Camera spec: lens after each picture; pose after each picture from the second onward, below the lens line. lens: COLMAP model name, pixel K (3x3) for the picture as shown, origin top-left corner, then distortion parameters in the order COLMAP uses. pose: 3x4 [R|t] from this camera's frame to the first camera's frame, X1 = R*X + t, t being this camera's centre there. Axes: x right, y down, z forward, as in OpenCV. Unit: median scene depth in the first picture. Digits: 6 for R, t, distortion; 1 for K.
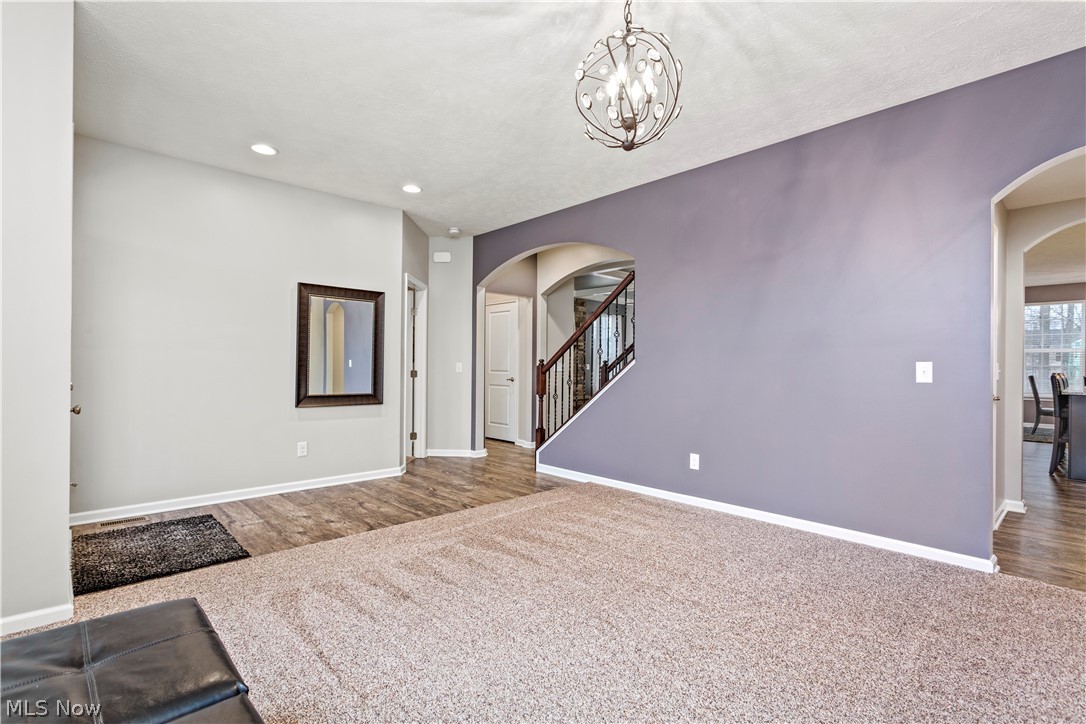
lens RADIAL K [[514.8, 0, 546.7], [0, 514.8, 359.4], [0, 0, 1]] dist [0.002097, -0.001133]
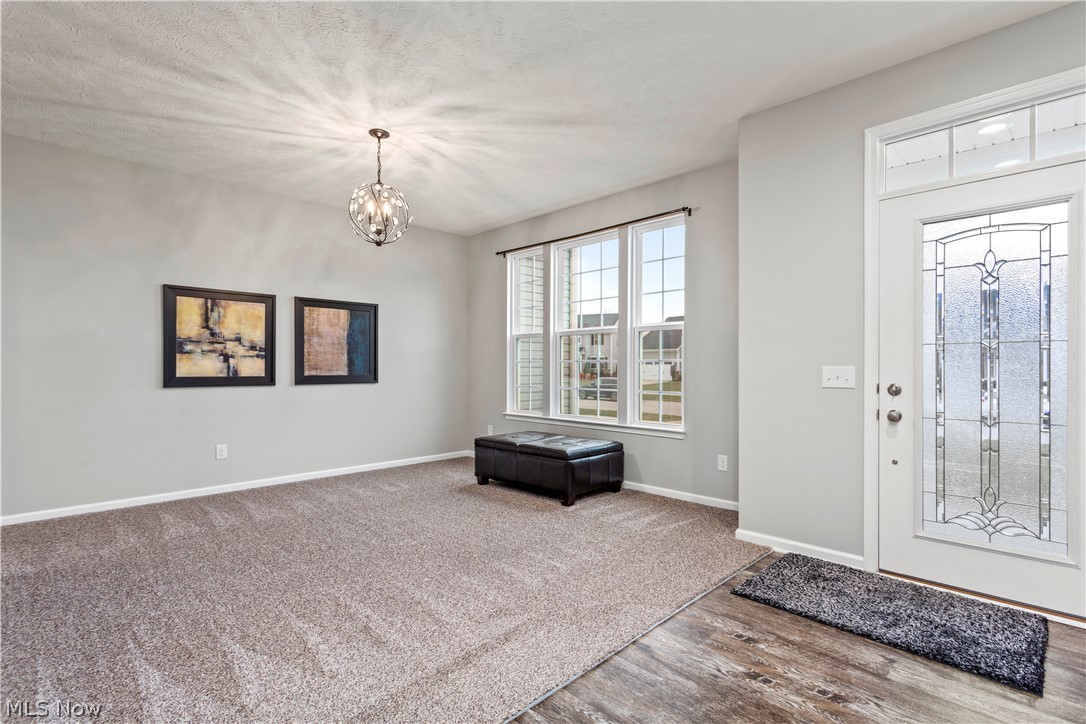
lens RADIAL K [[514.8, 0, 538.8], [0, 514.8, 362.7], [0, 0, 1]] dist [0.002097, -0.001133]
pose [[-0.998856, -0.020405, -0.043245, -0.185831], [-0.020588, 0.999781, 0.003794, 0.013441], [0.043158, 0.004680, -0.999057, 1.513185]]
